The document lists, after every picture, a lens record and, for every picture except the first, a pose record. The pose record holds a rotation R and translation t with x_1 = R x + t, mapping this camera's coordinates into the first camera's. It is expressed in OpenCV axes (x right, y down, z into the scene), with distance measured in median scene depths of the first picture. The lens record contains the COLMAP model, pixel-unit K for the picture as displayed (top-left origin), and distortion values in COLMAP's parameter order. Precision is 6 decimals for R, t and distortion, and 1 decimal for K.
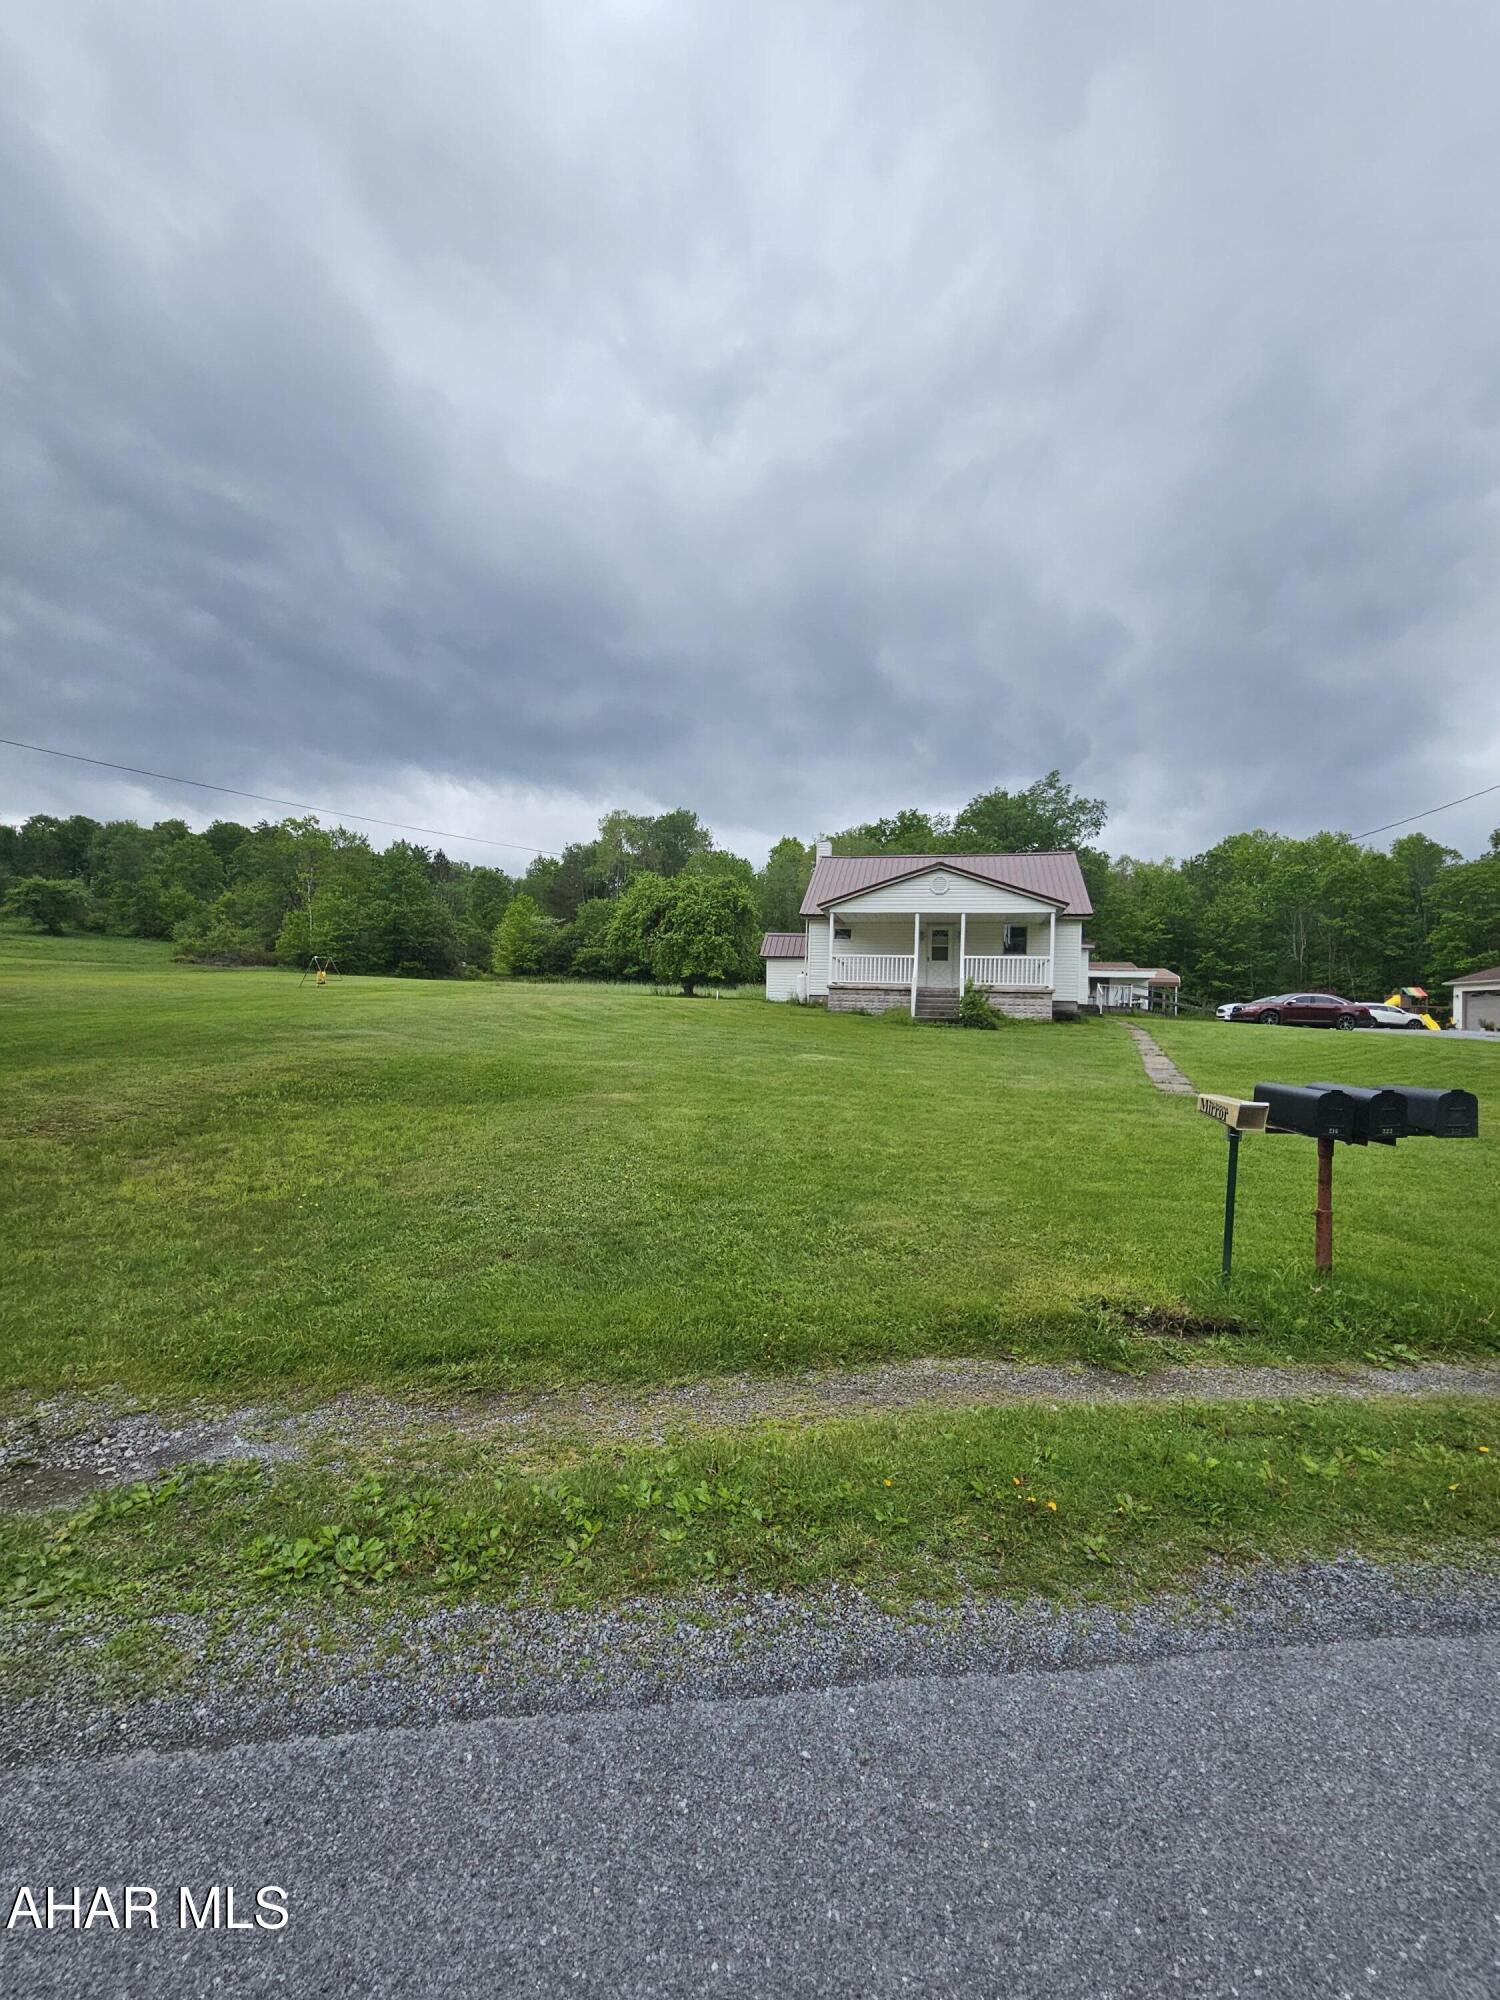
lens RADIAL K [[824.6, 0, 750.0], [0, 824.6, 1000.0], [0, 0, 1]] dist [-0.004434, 0.000734]
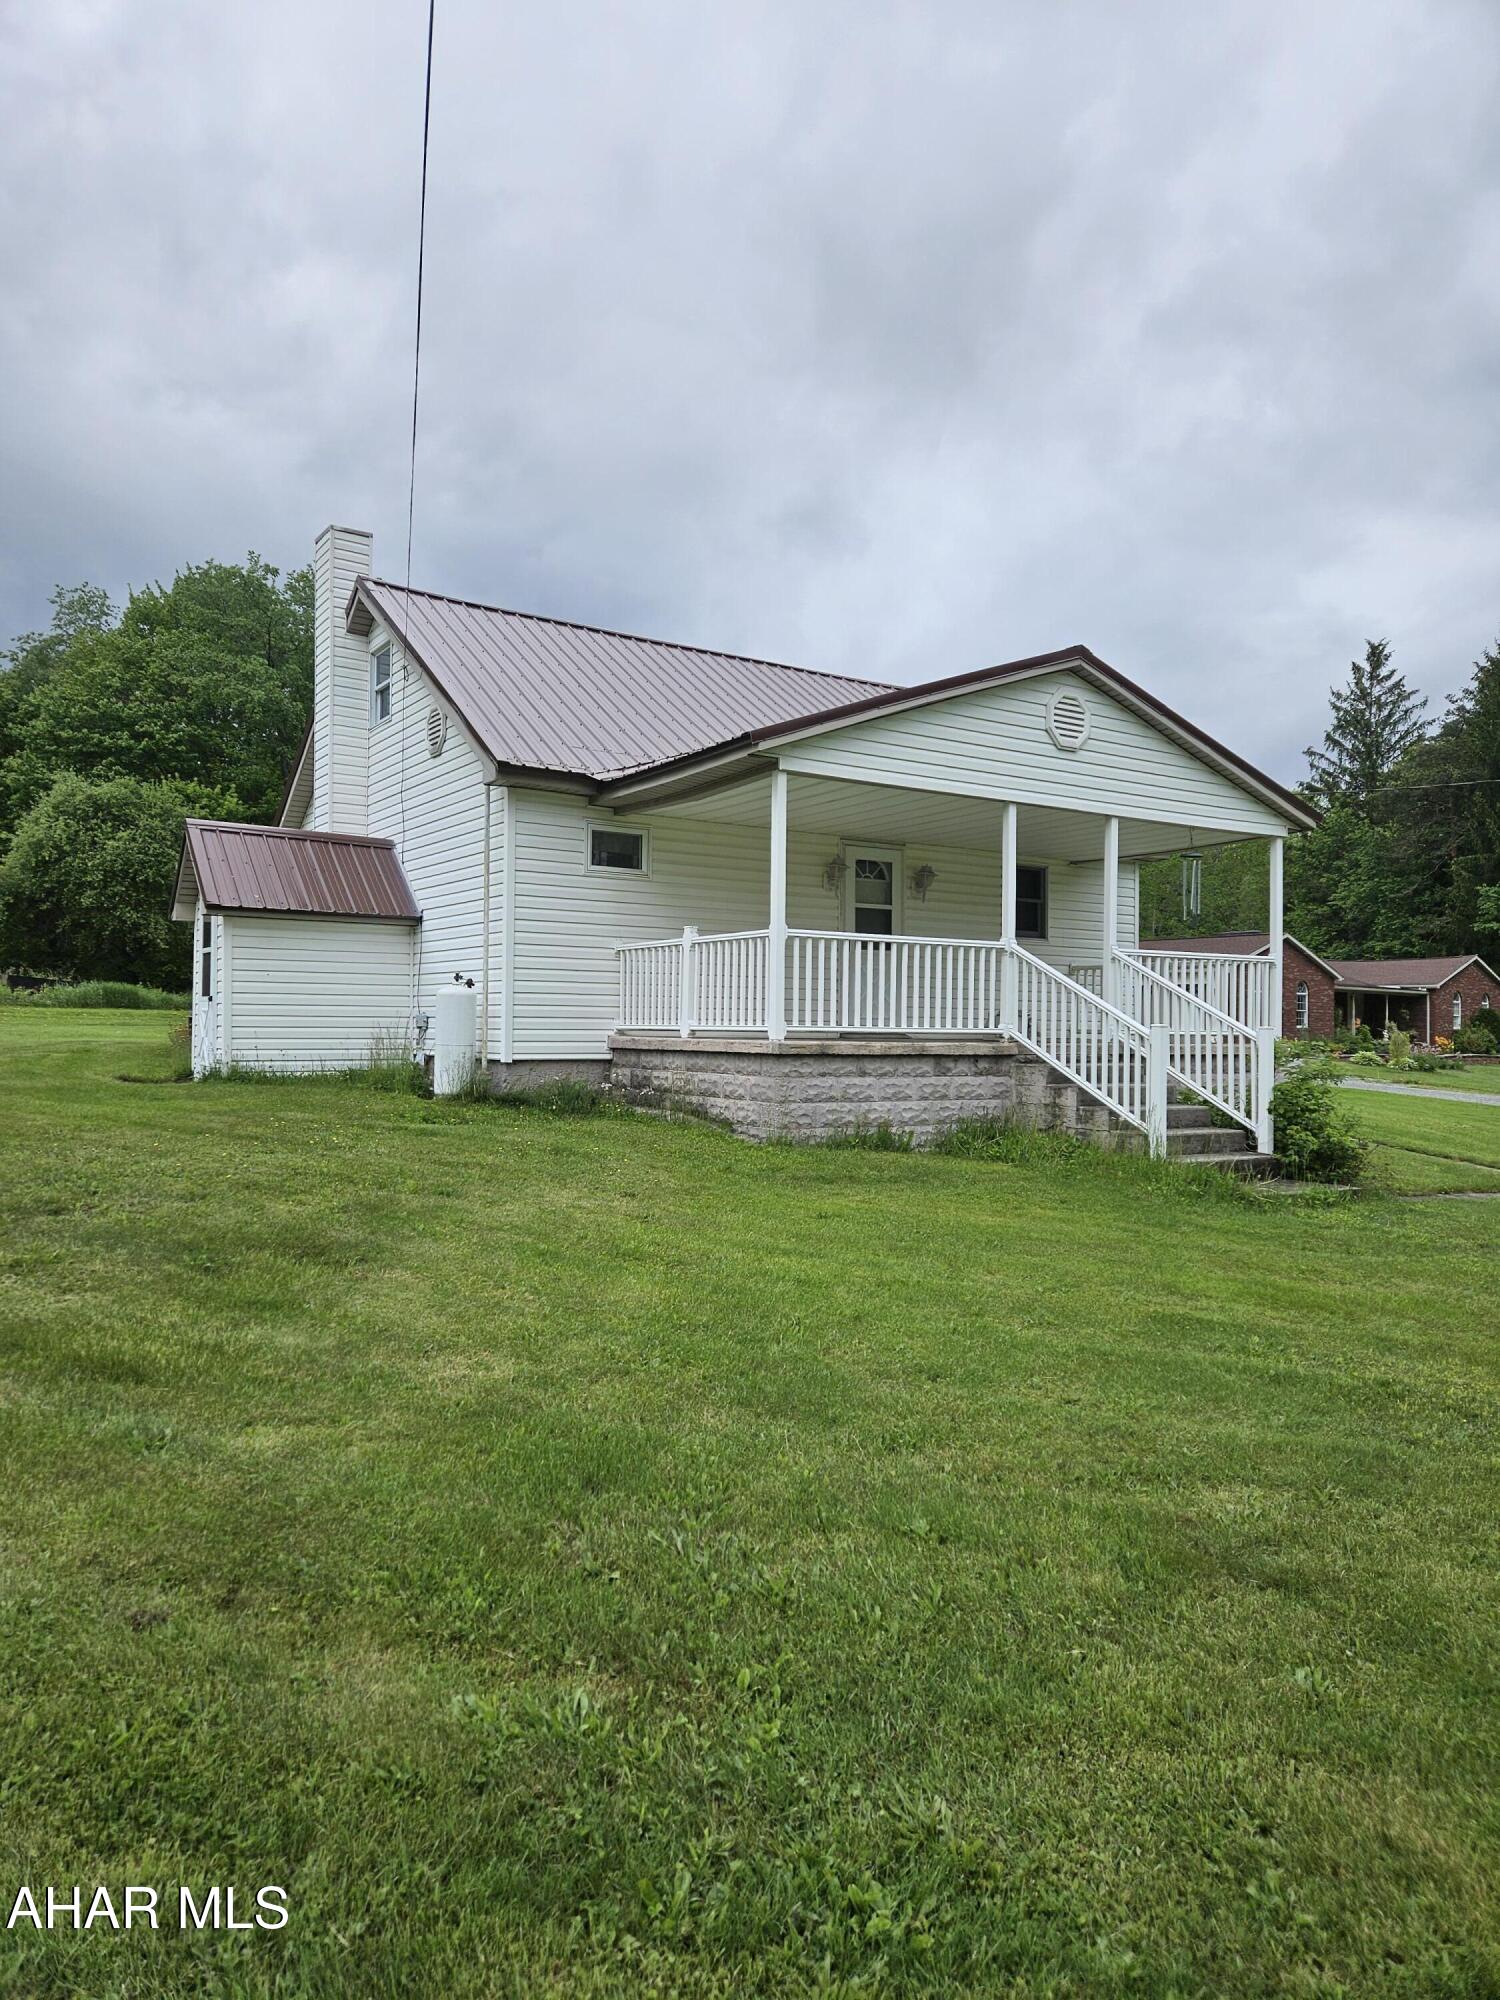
lens RADIAL K [[1322.1, 0, 750.0], [0, 1322.1, 1000.0], [0, 0, 1]] dist [0.060066, 0.000725]
pose [[0.687633, -0.009406, 0.725997, -0.217636], [-0.007081, 0.999782, 0.019660, -0.040115], [-0.726024, -0.018660, 0.687417, 0.704451]]
